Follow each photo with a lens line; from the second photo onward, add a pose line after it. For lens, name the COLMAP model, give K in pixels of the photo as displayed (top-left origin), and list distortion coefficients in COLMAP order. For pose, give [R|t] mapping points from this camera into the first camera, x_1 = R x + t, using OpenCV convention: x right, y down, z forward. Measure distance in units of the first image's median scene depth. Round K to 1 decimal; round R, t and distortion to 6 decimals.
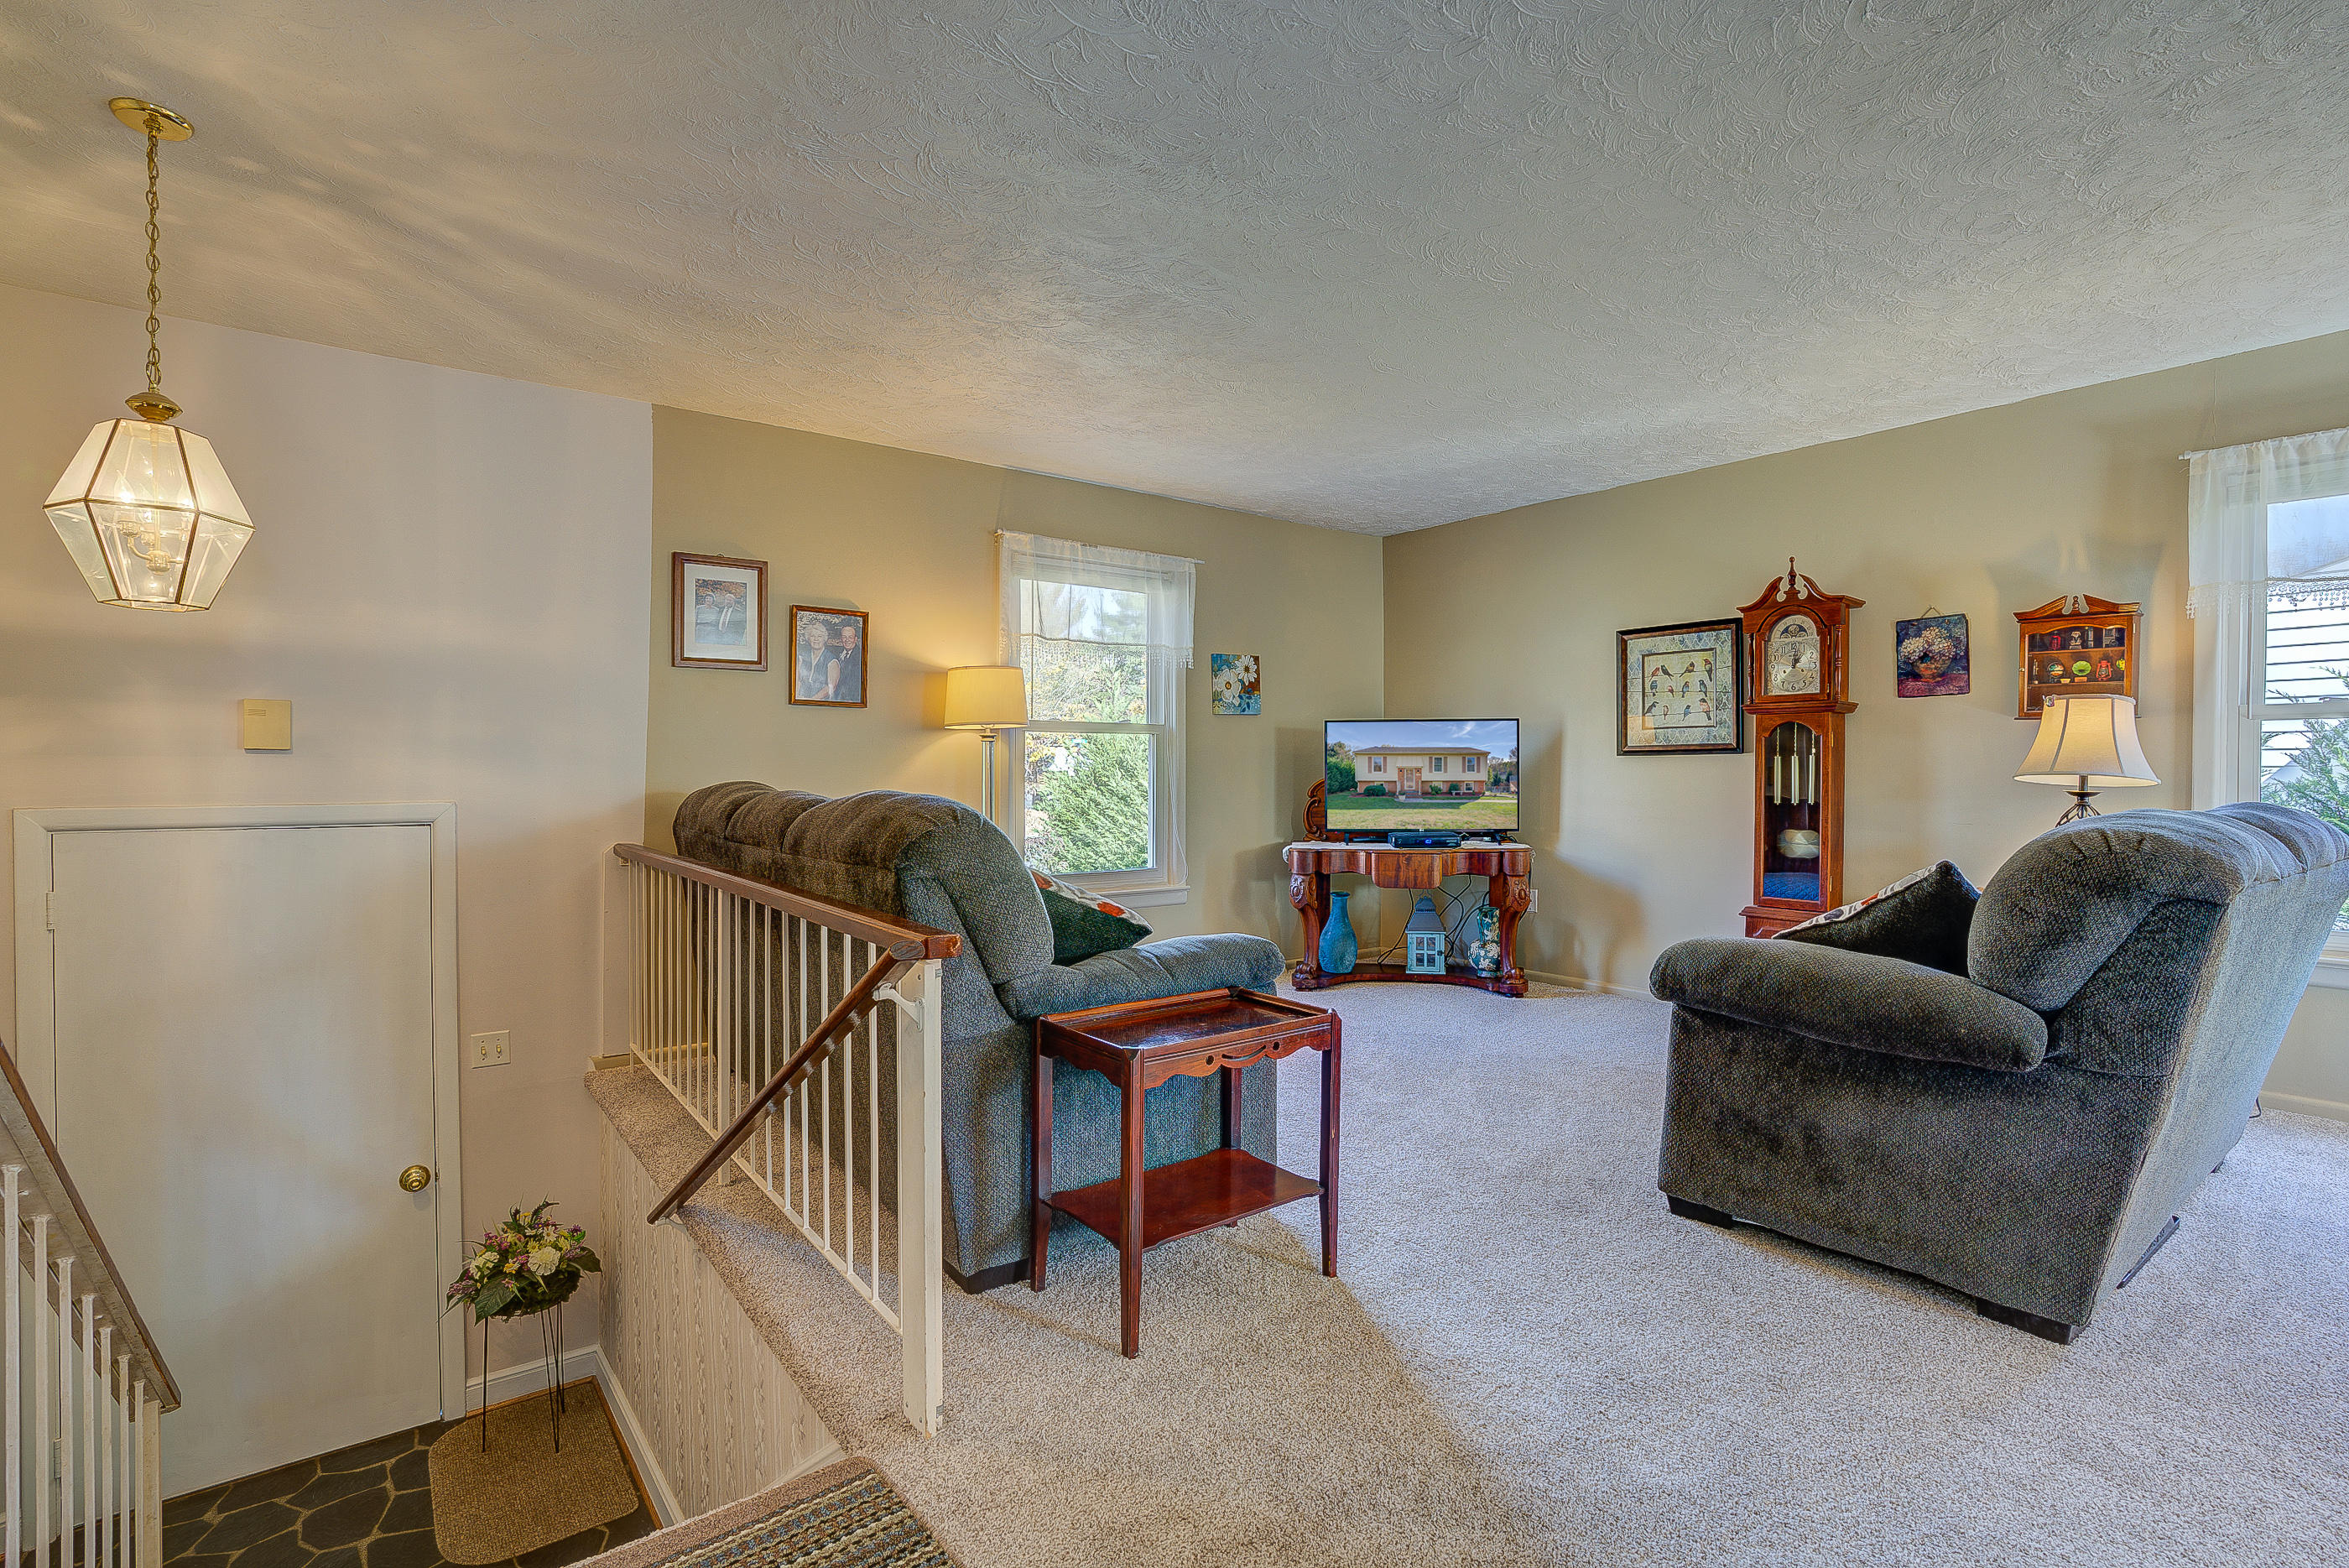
lens RADIAL K [[1098.6, 0, 1264.0], [0, 1098.6, 790.3], [0, 0, 1]] dist [-0.053002, 0.018079]
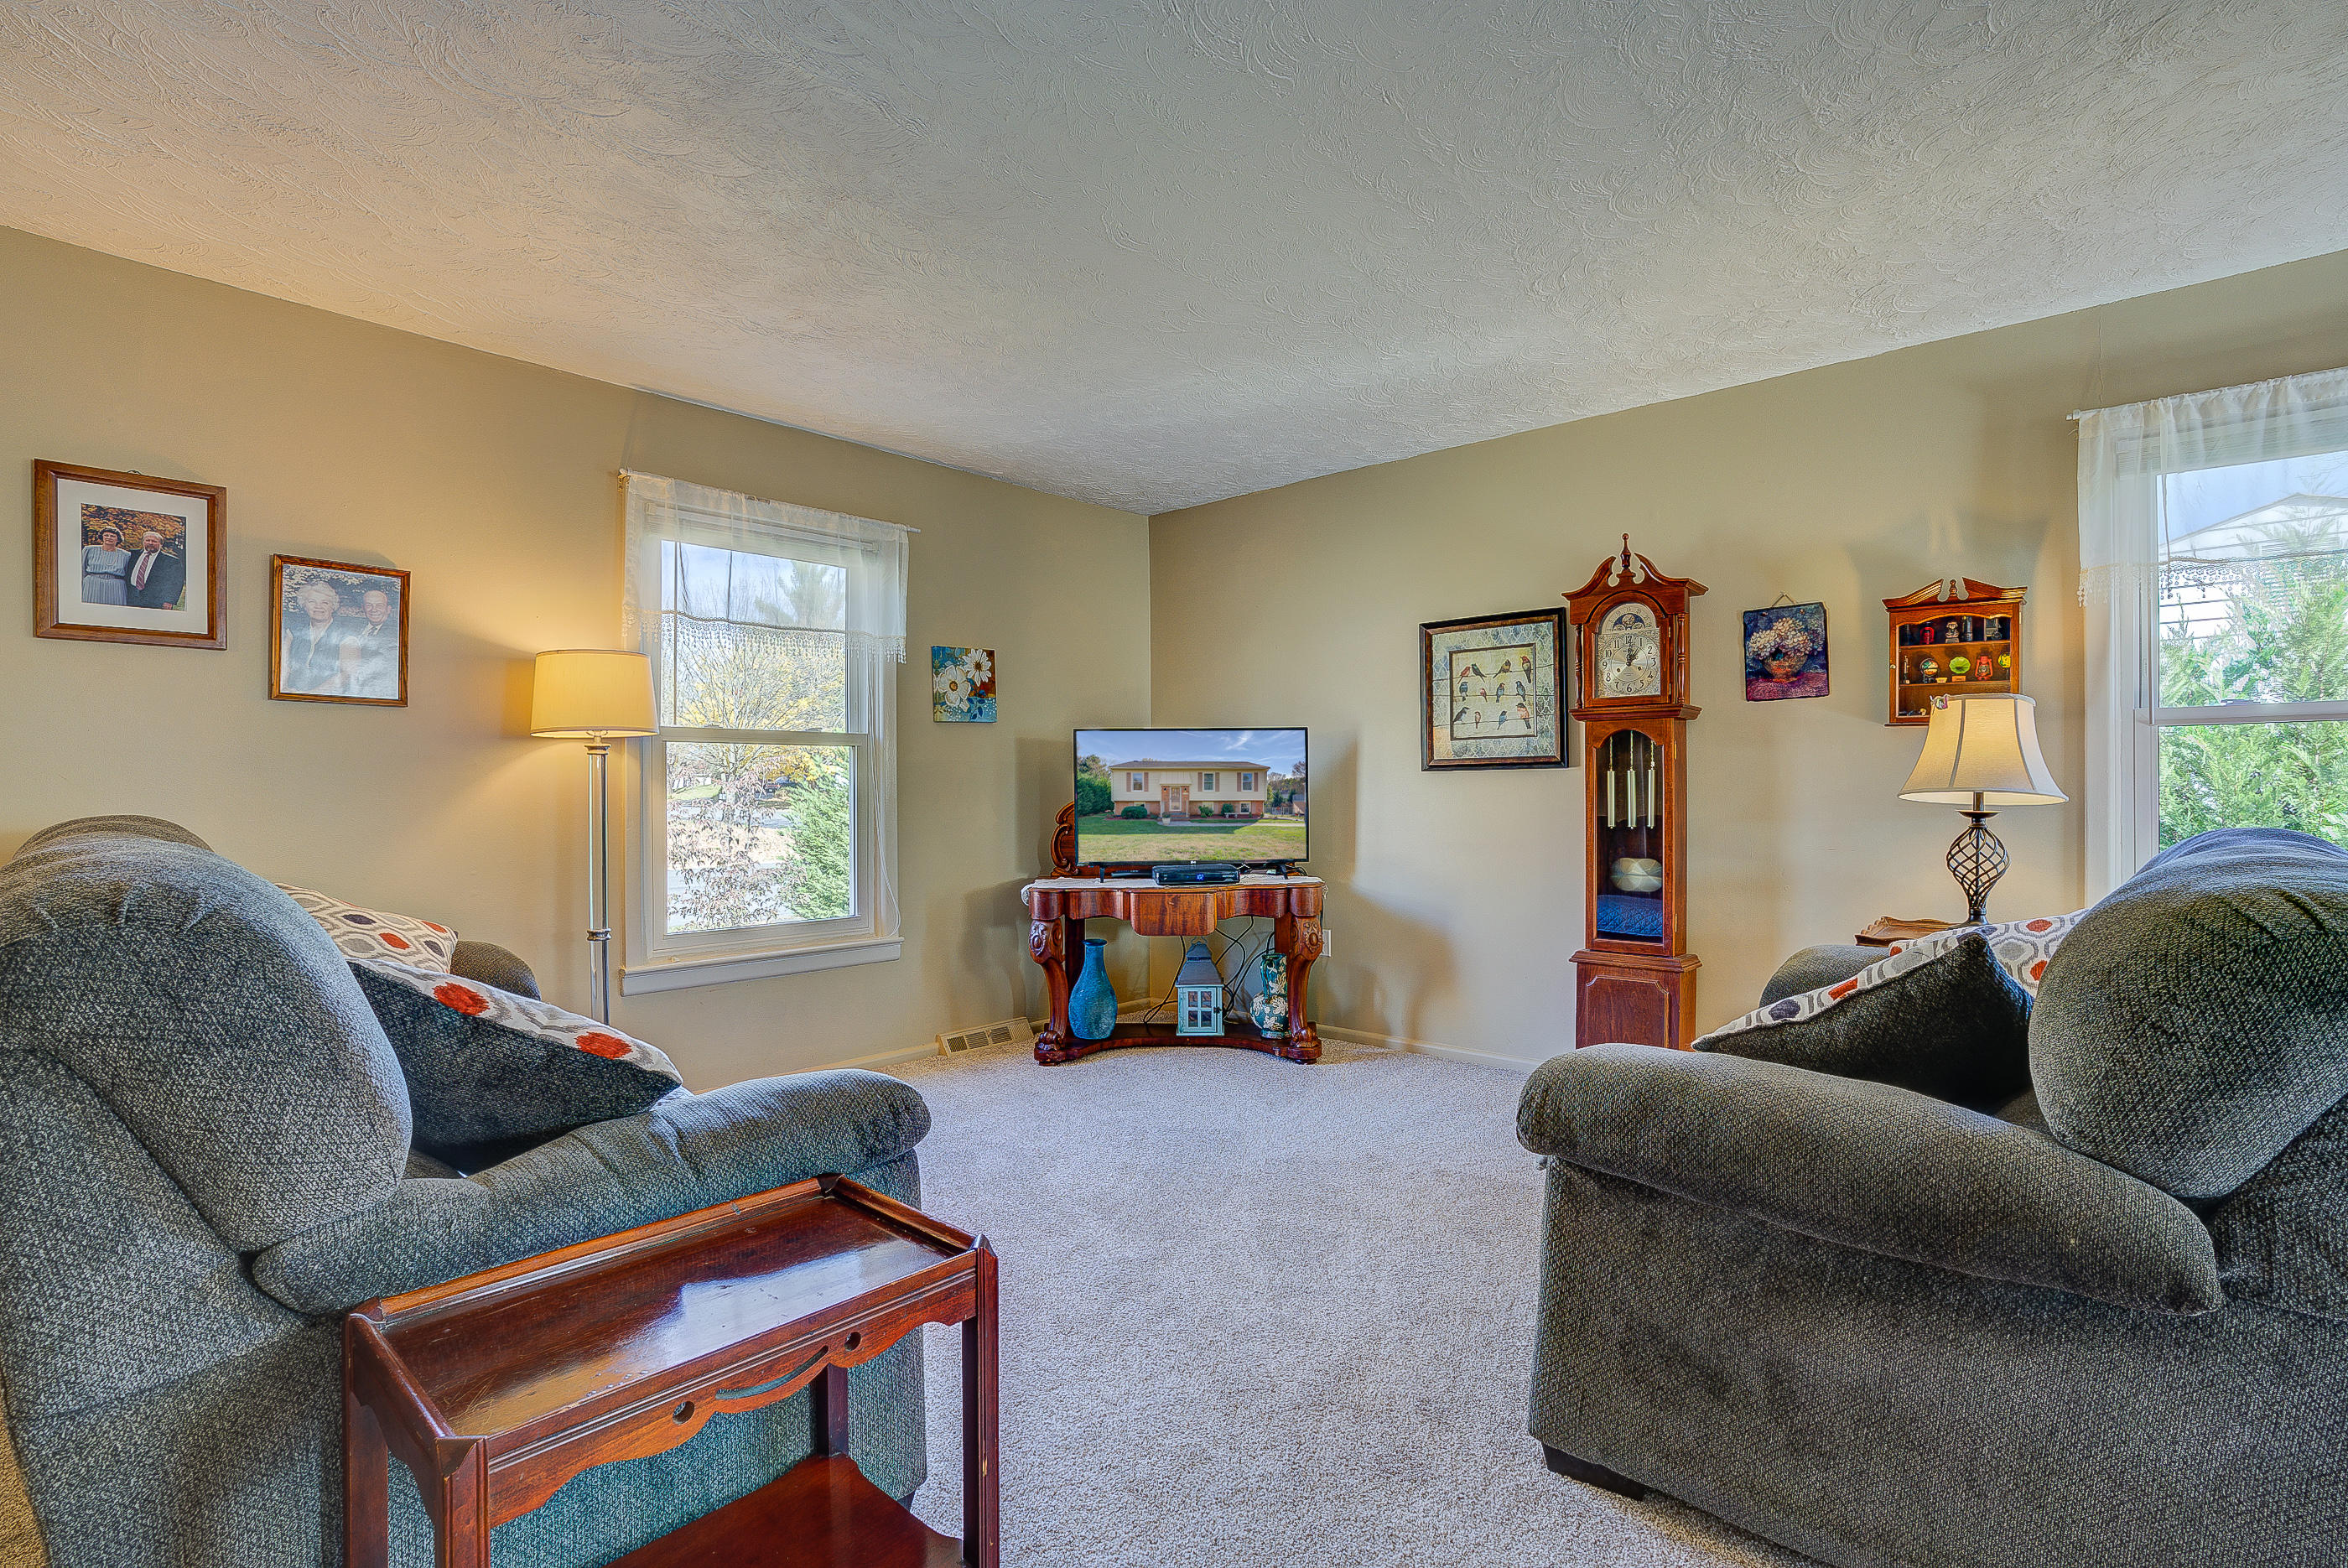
lens RADIAL K [[1098.1, 0, 1249.0], [0, 1098.1, 776.1], [0, 0, 1]] dist [-0.053002, 0.018079]
pose [[0.984435, -0.003871, 0.175708, 0.053632], [0.008902, 0.999572, -0.027851, -0.006737], [-0.175525, 0.028982, 0.984048, 0.237843]]
